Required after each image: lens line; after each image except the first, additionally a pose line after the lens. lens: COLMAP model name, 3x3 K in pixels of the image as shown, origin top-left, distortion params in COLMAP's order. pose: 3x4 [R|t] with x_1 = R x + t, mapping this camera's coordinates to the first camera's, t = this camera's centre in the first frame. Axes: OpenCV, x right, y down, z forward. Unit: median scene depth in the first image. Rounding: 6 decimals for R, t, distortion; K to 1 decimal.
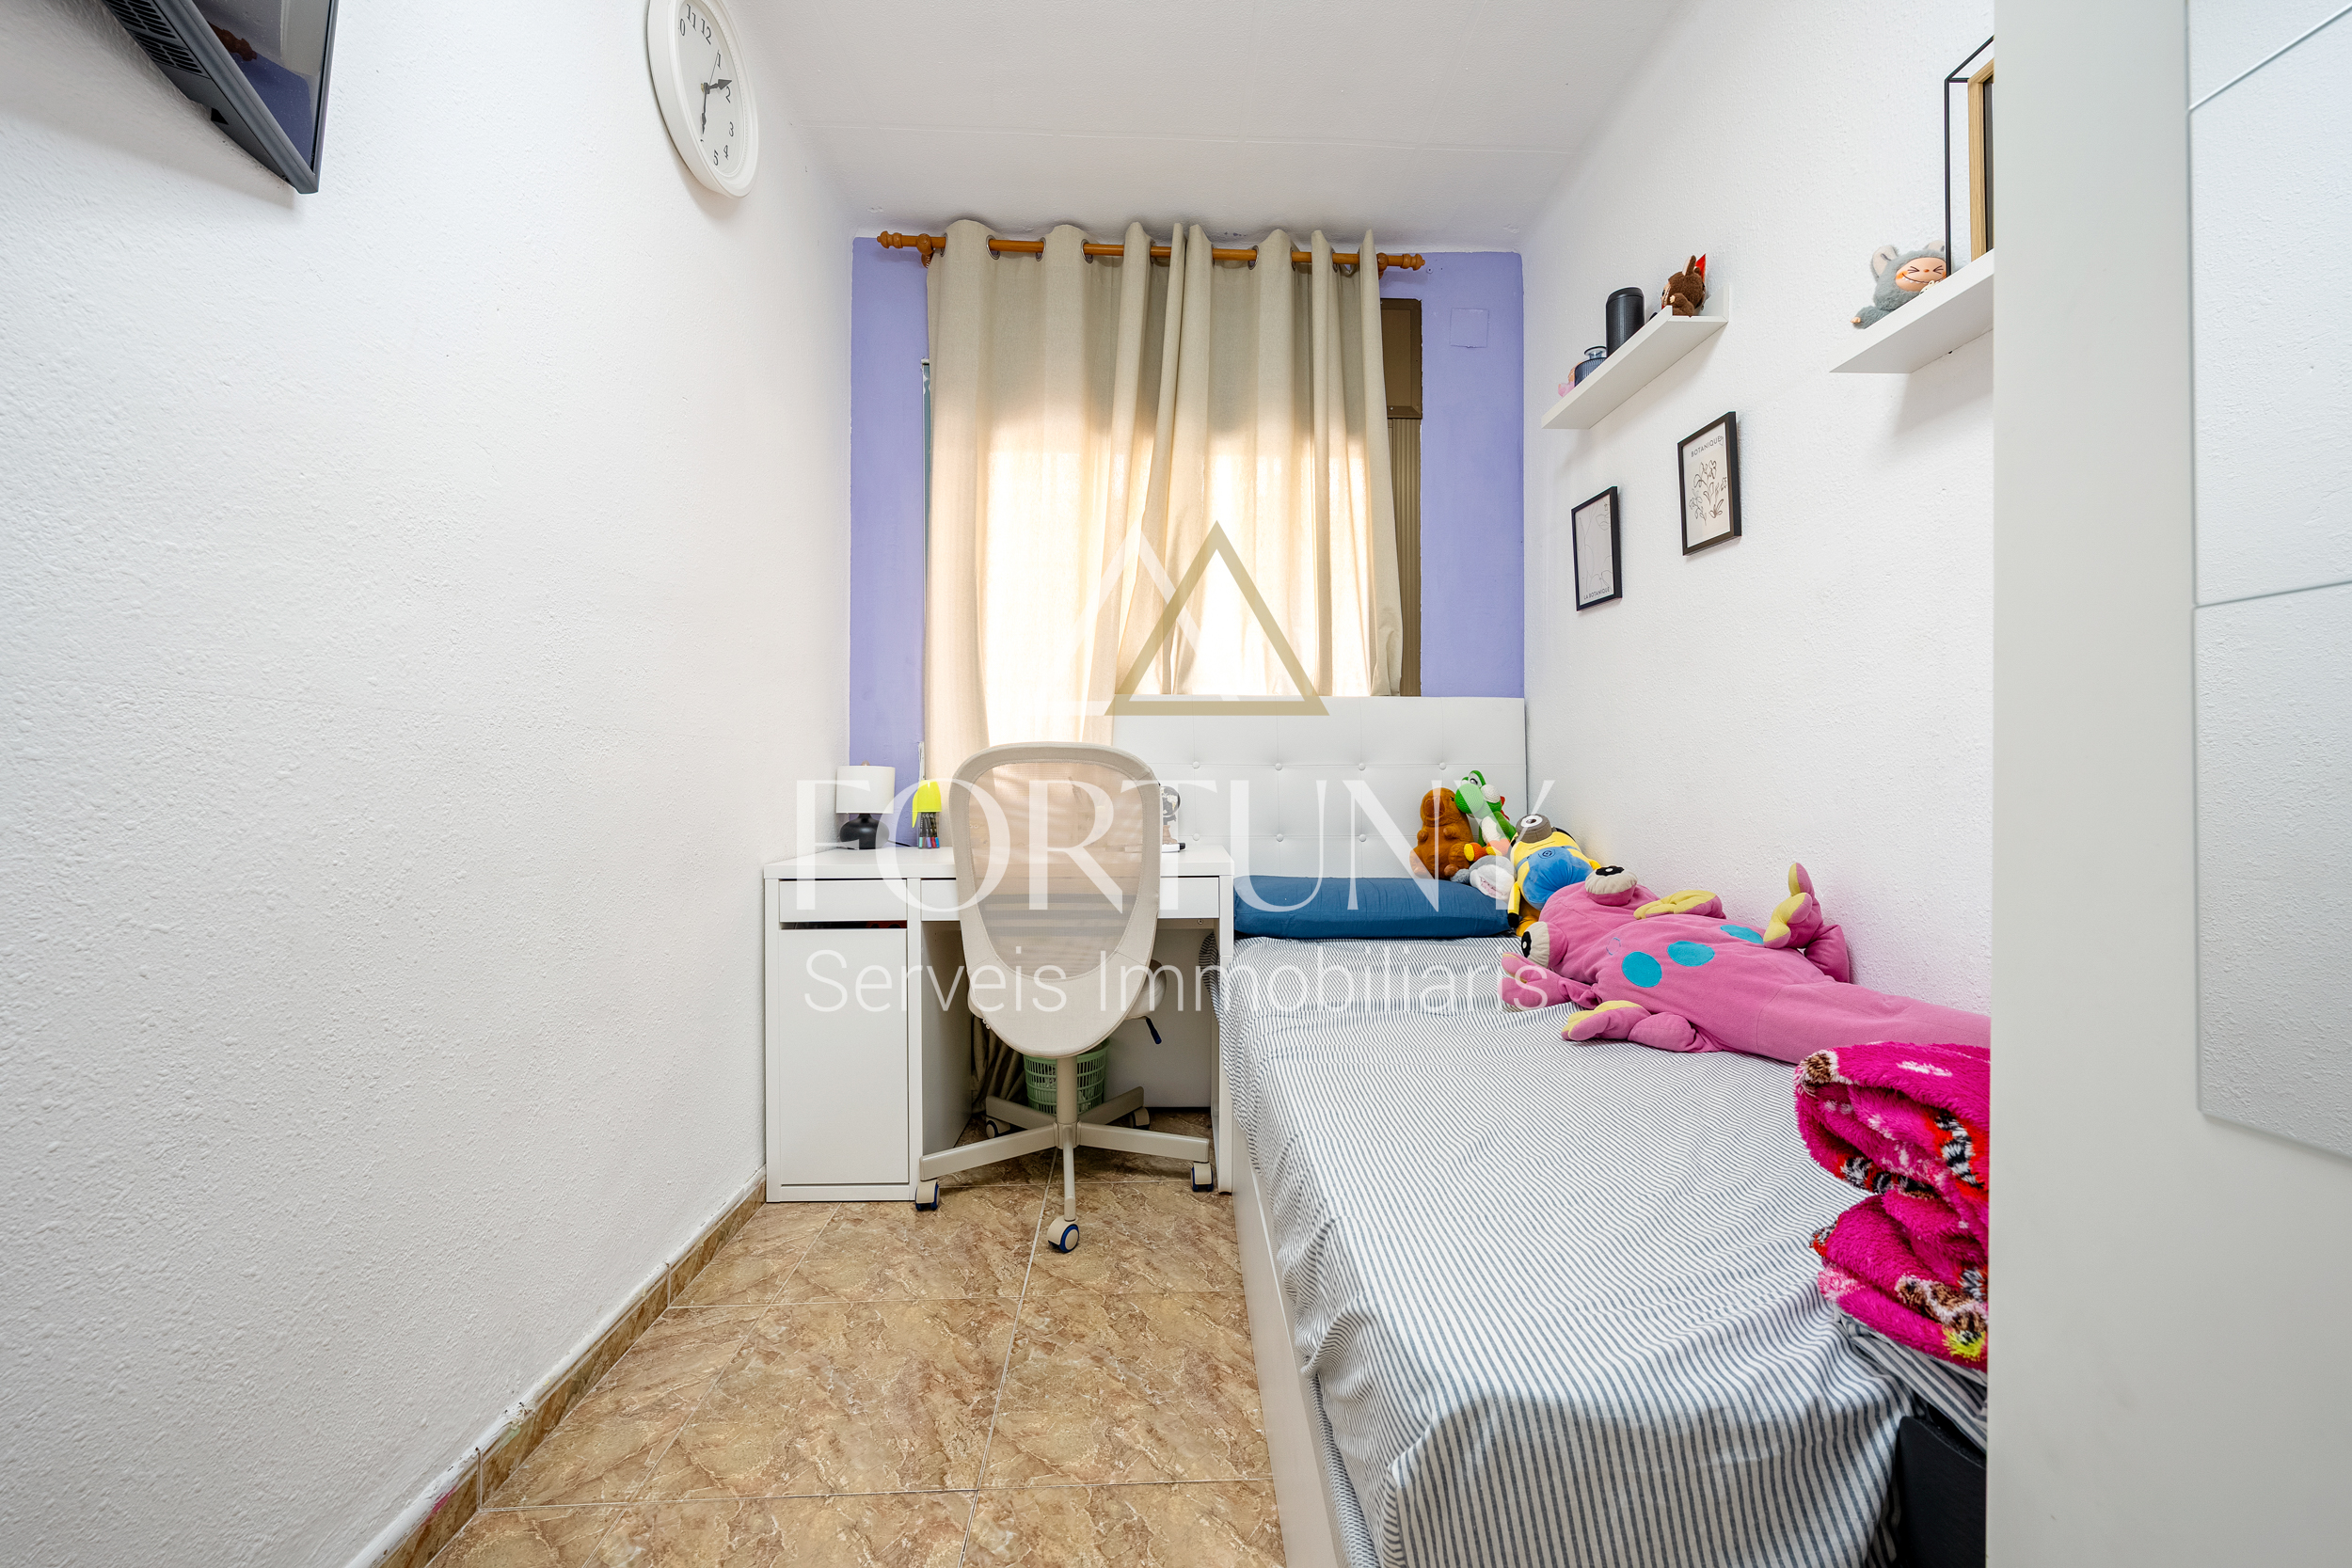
lens RADIAL K [[929.5, 0, 1169.3], [0, 929.5, 768.1], [0, 0, 1]] dist [0.007456, -0.001952]
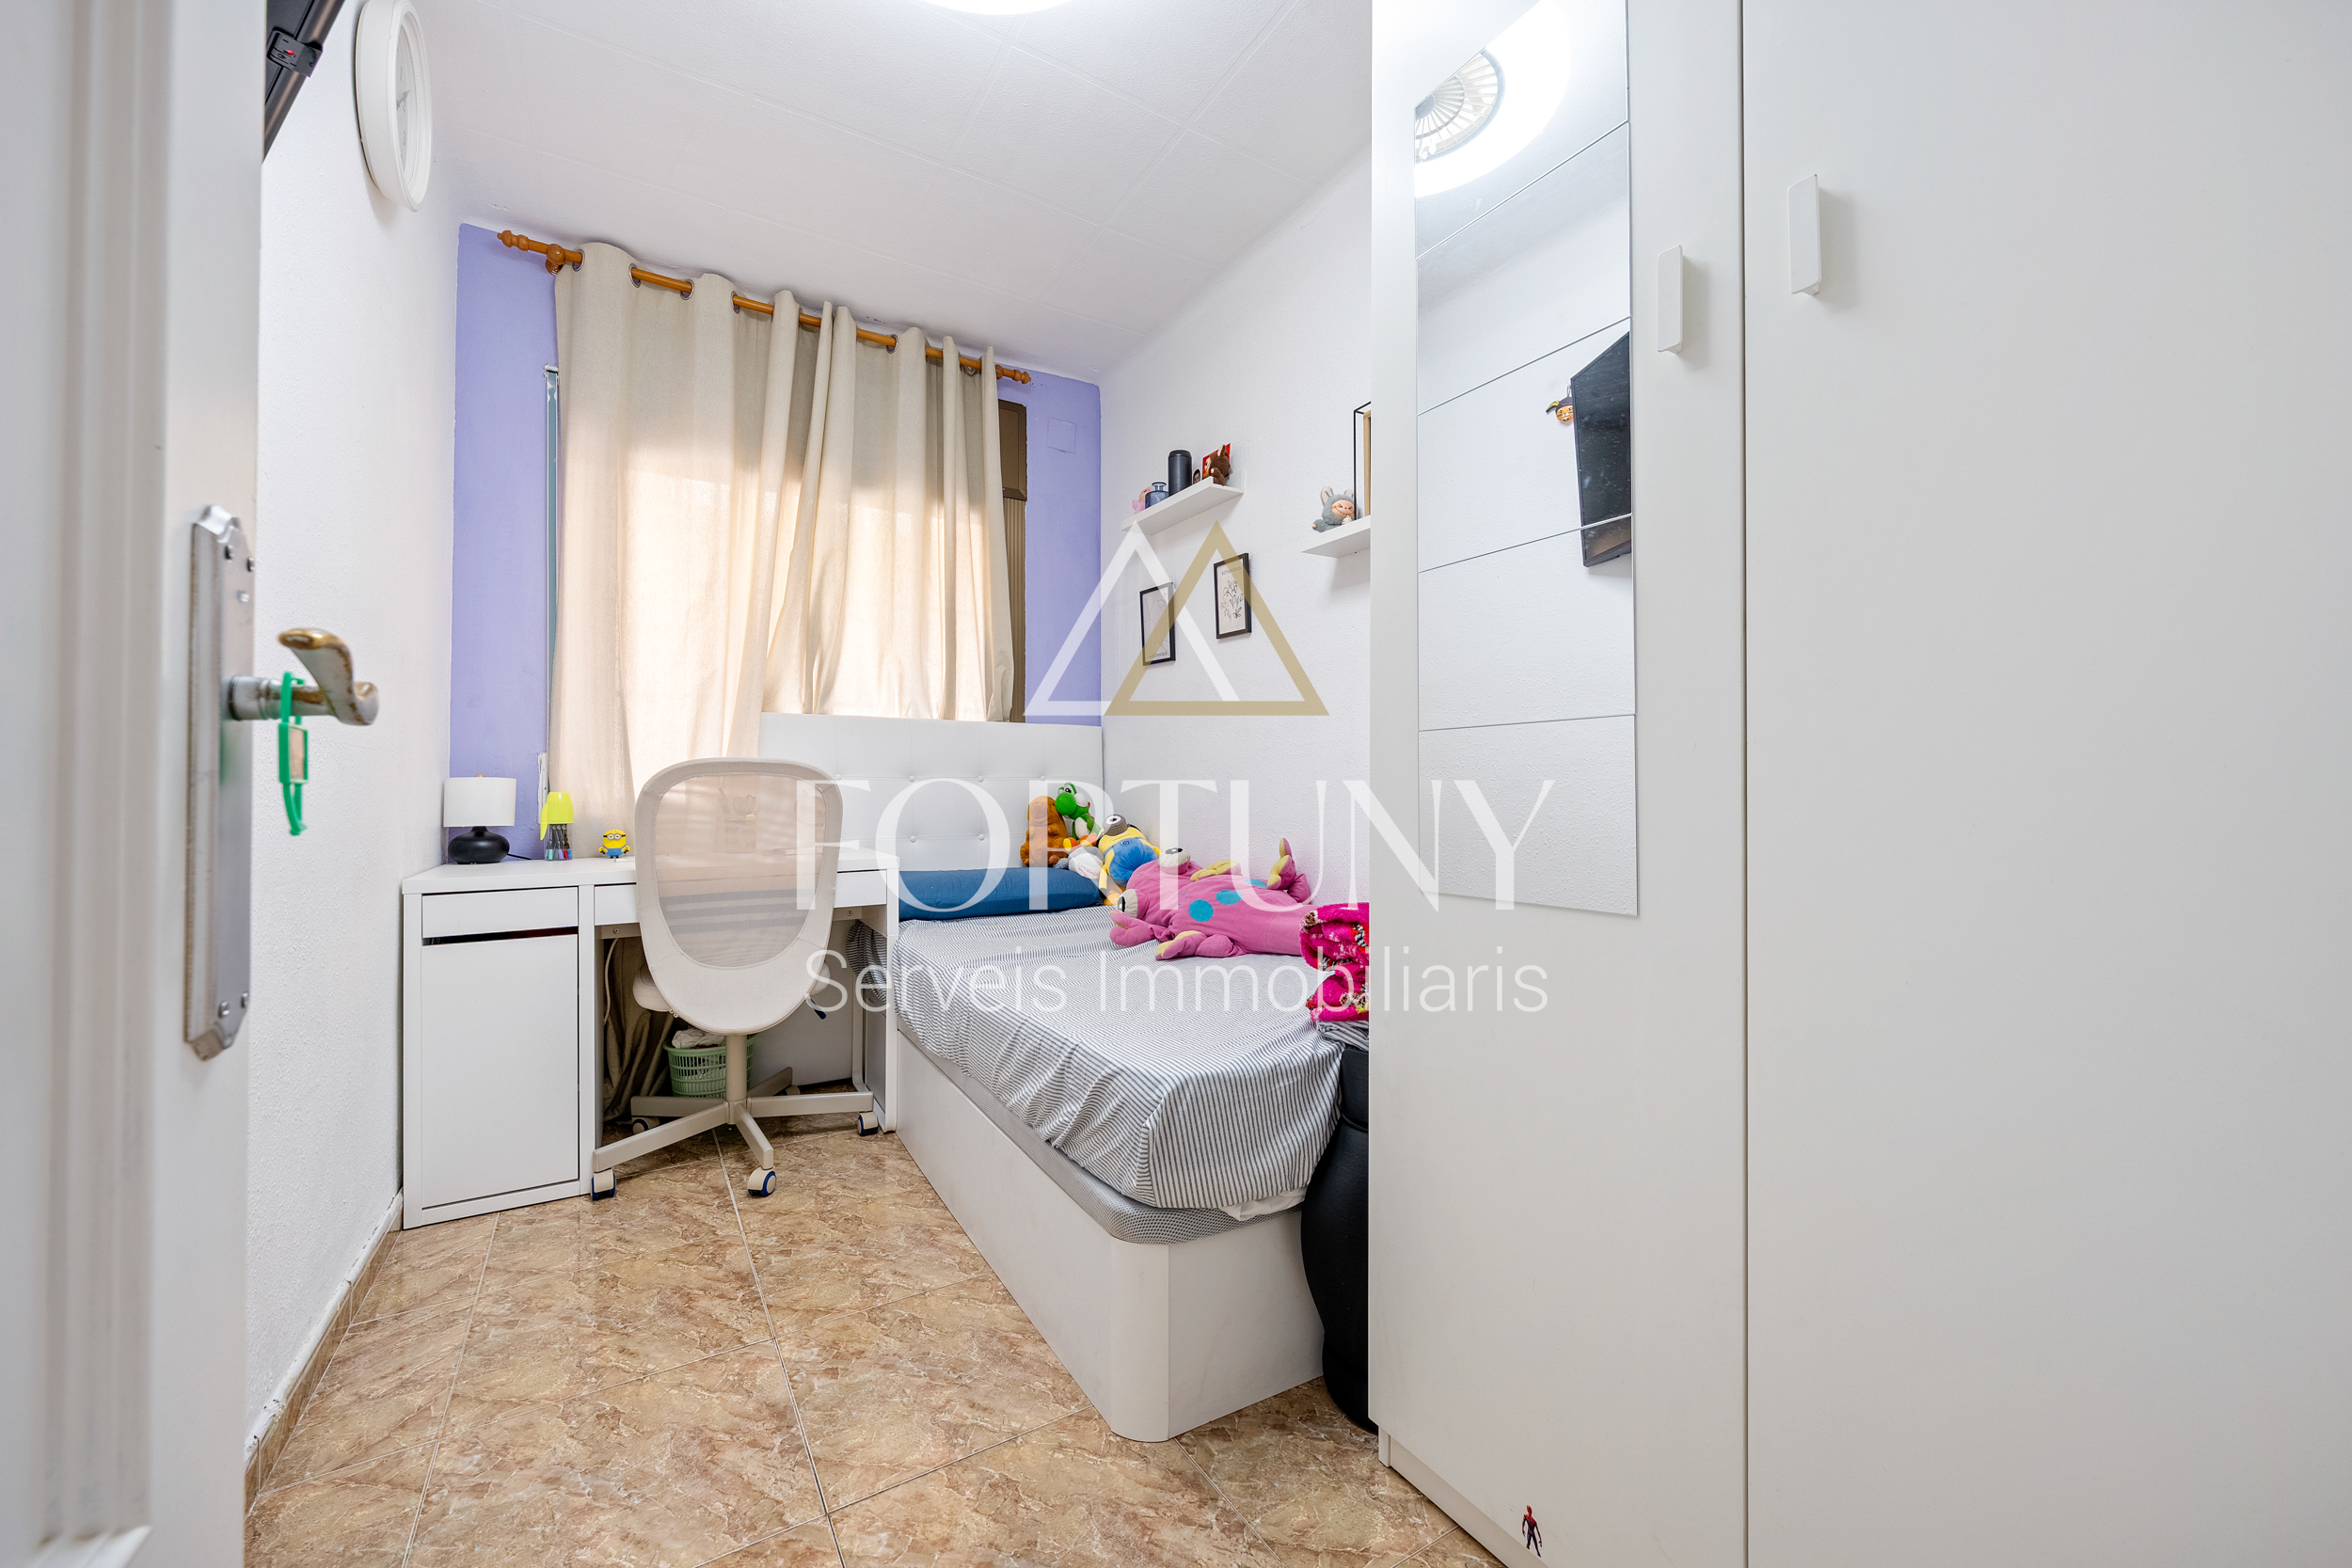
lens RADIAL K [[929.5, 0, 1185.3], [0, 929.5, 784.2], [0, 0, 1]] dist [0.007456, -0.001952]
pose [[0.866812, -0.002506, 0.498629, -0.214041], [-0.002325, 0.999956, 0.009067, -0.007506], [-0.498630, -0.009019, 0.866768, -0.245801]]
